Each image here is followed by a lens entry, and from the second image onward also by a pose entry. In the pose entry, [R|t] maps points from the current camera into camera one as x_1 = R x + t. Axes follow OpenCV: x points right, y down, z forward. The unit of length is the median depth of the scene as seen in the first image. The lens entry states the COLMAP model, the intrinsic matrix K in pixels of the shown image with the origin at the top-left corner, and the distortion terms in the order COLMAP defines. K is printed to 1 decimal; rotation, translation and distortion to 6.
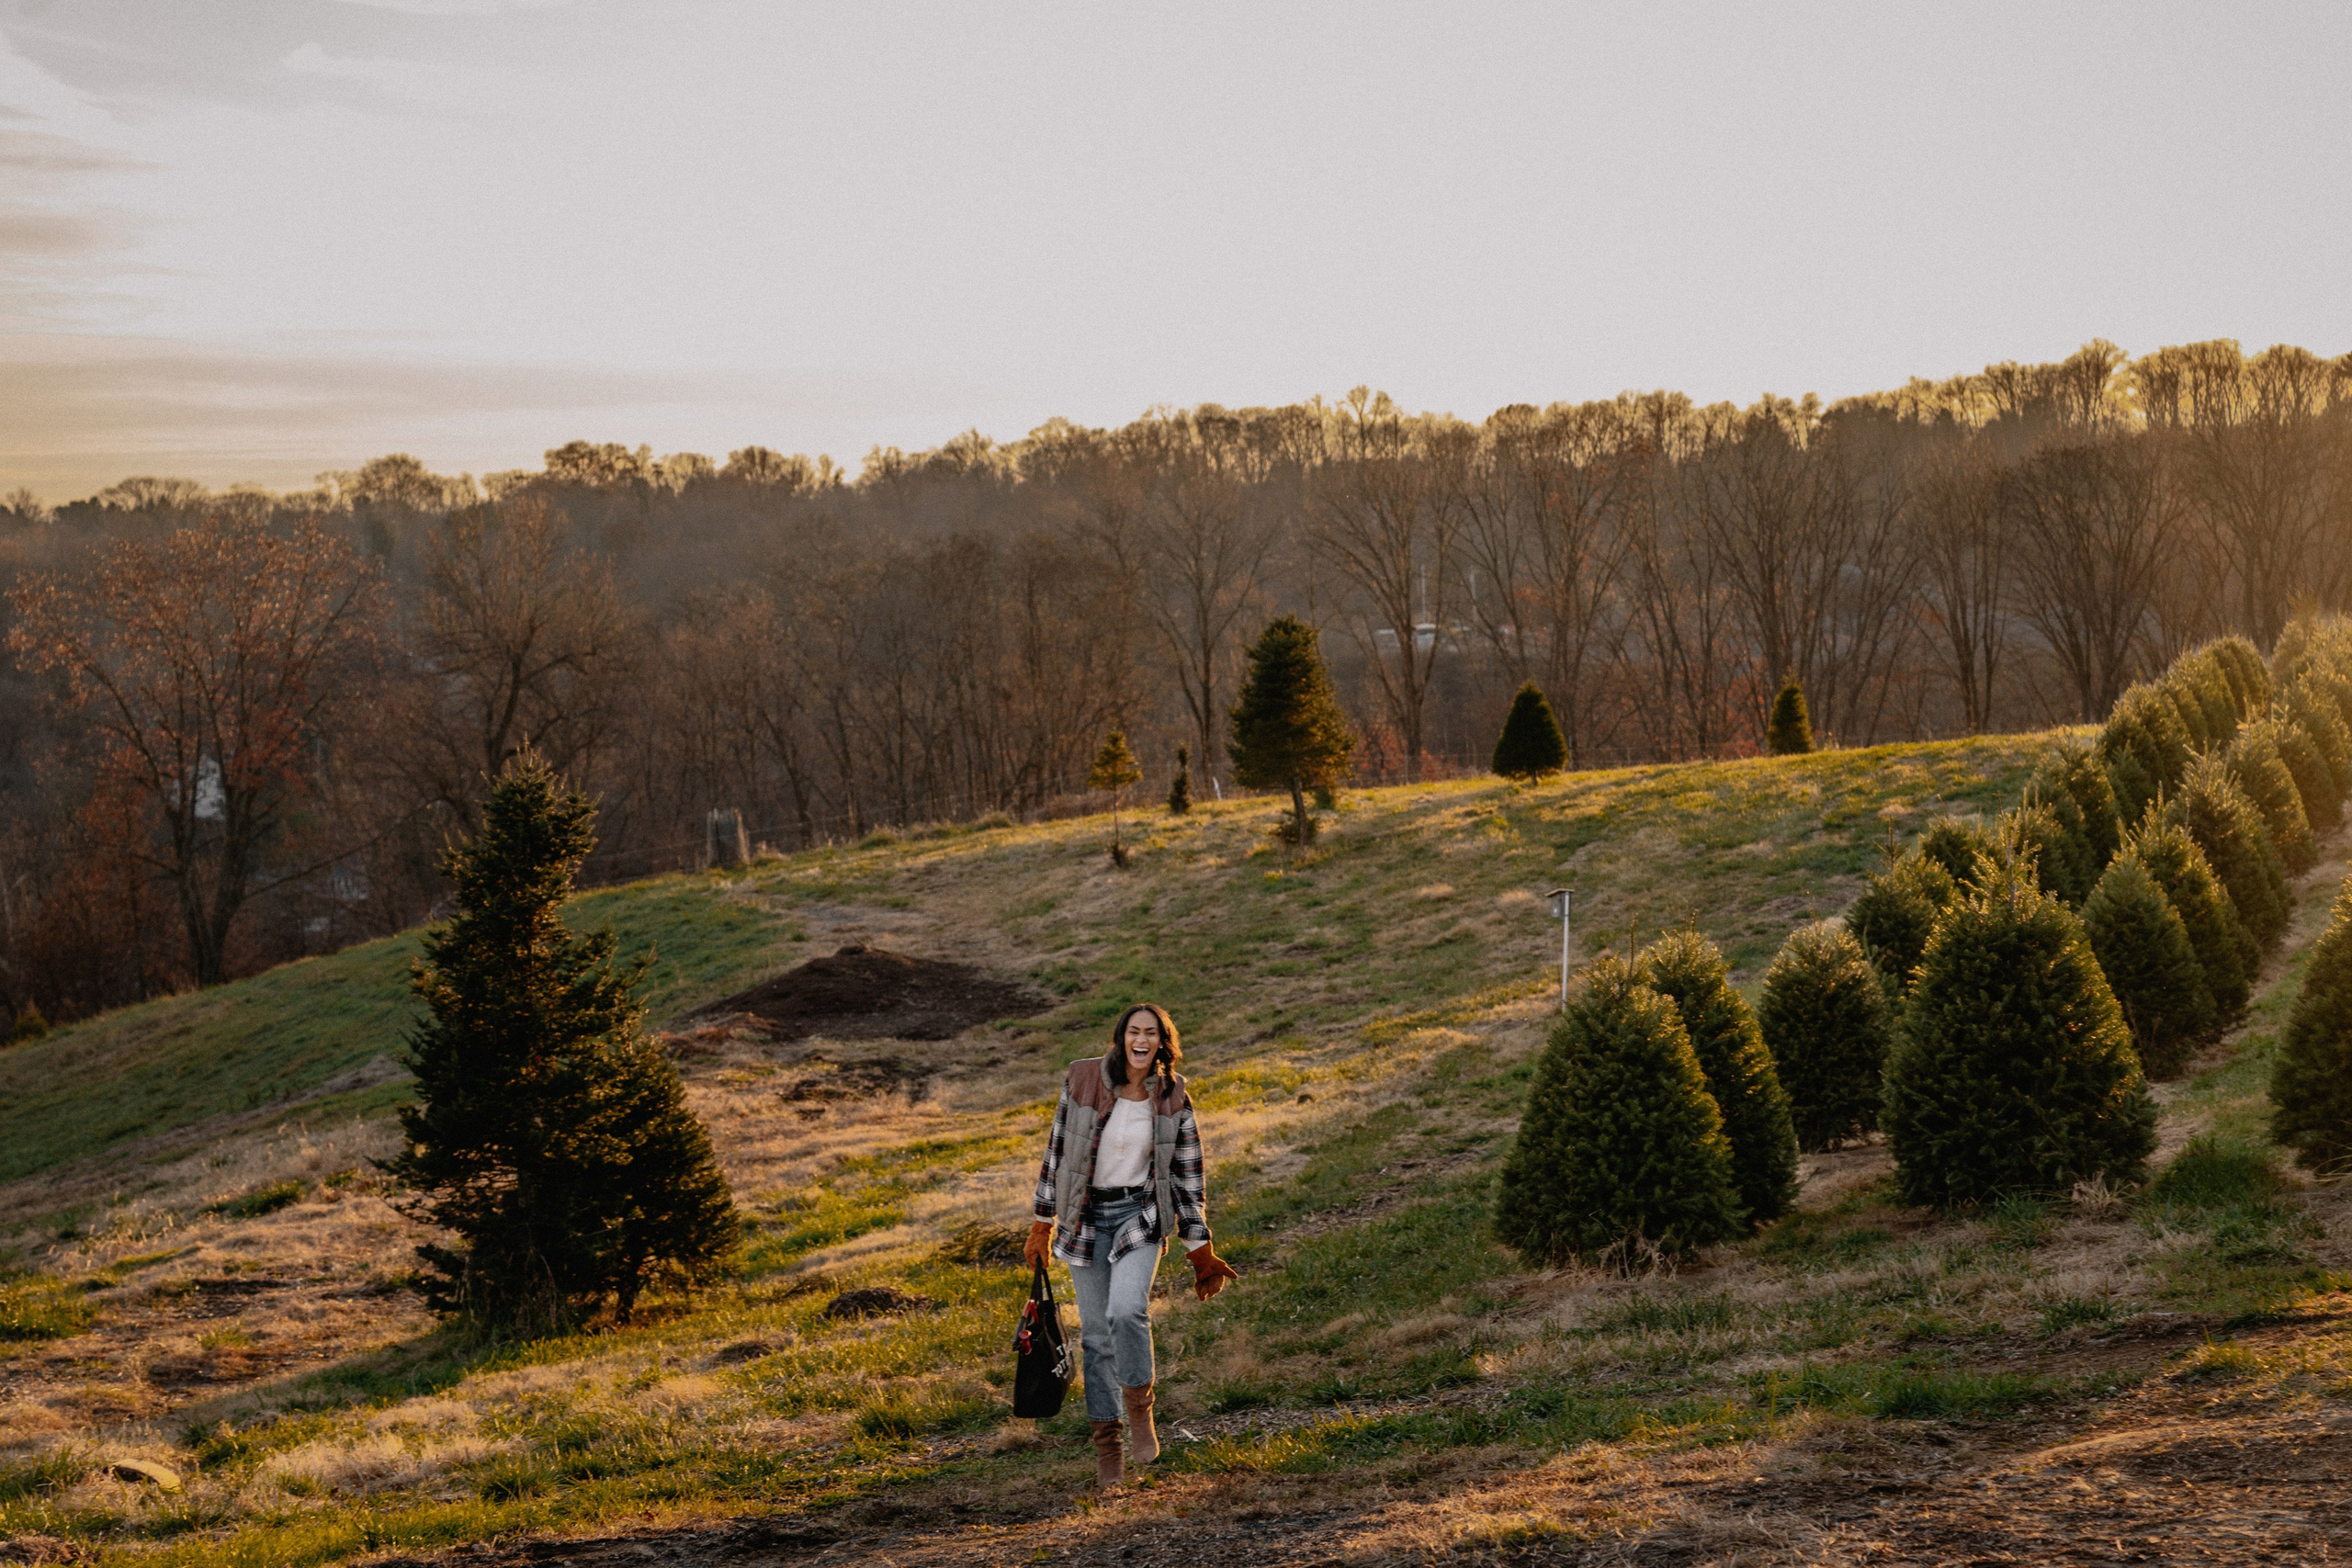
lens RADIAL K [[5254.2, 0, 1175.8], [0, 5254.2, 787.2], [0, 0, 1]] dist [0.554692, 0.000000]
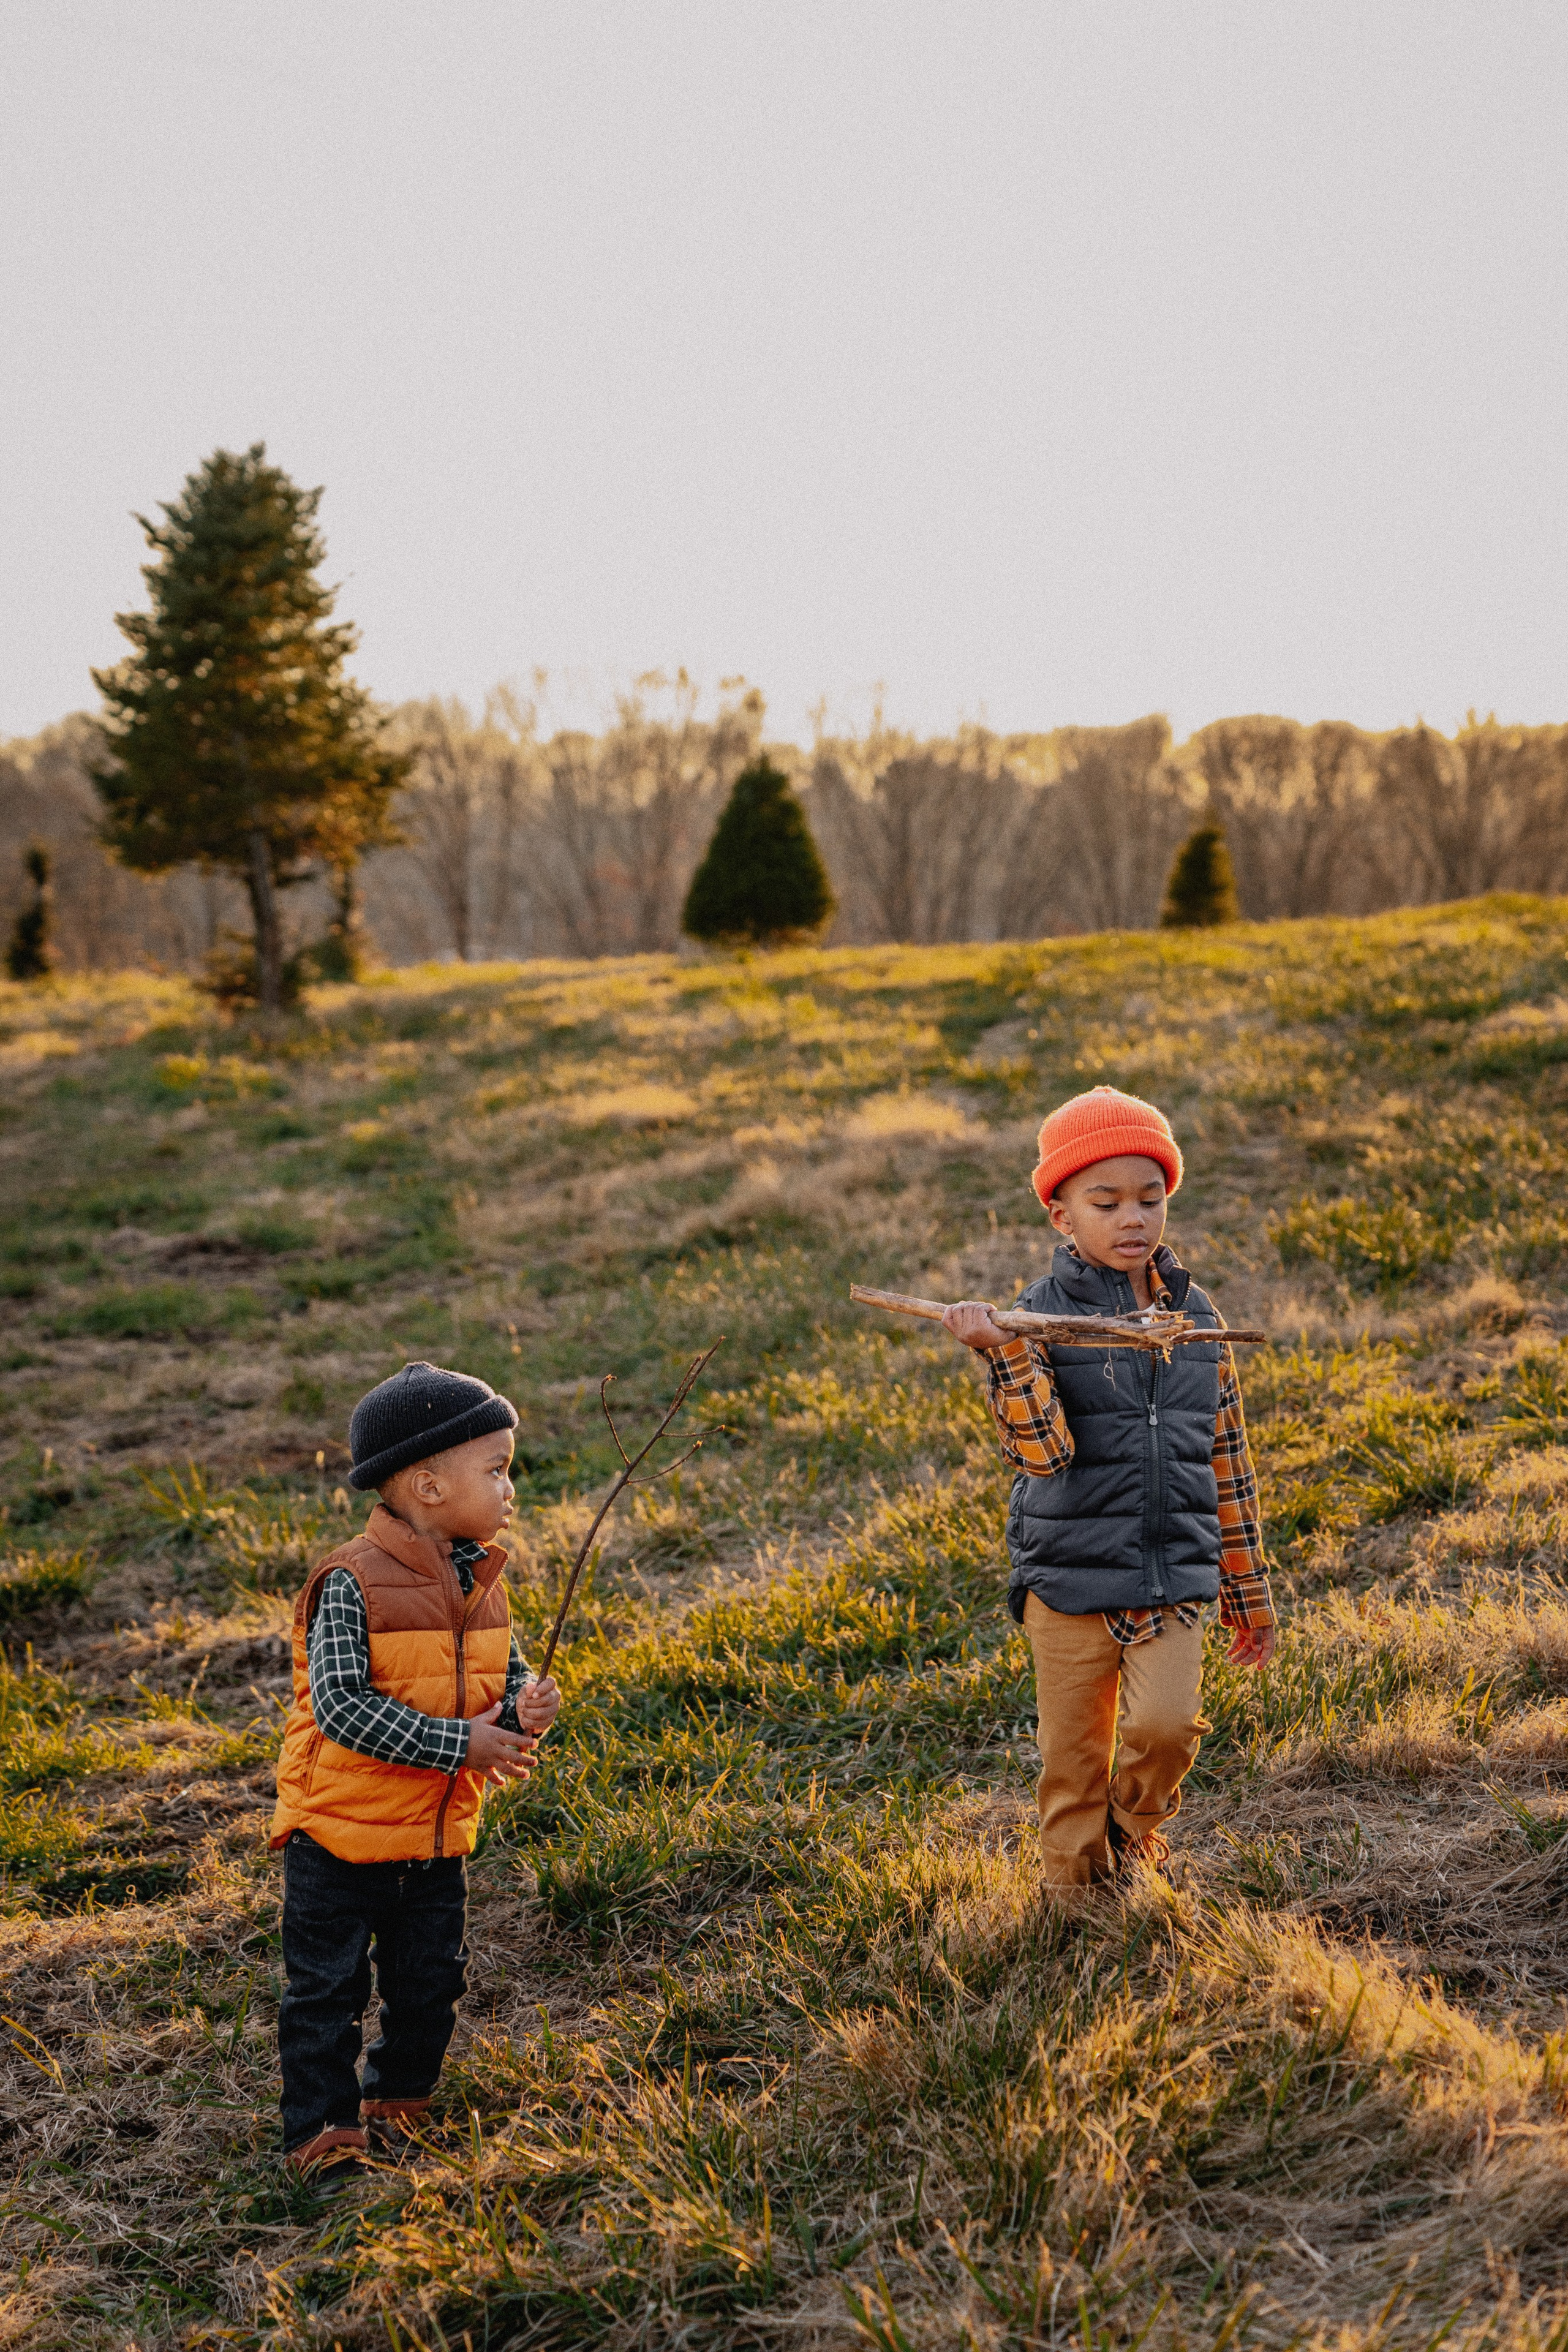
lens RADIAL K [[5254.7, 0, 784.0], [0, 5254.7, 1176.3], [0, 0, 1]] dist [0.554692, 0.000000]
pose [[0.993045, 0.042252, 0.109895, 0.022001], [-0.042909, 0.999072, 0.003621, 0.023462], [-0.109640, -0.008311, 0.993937, 0.677260]]
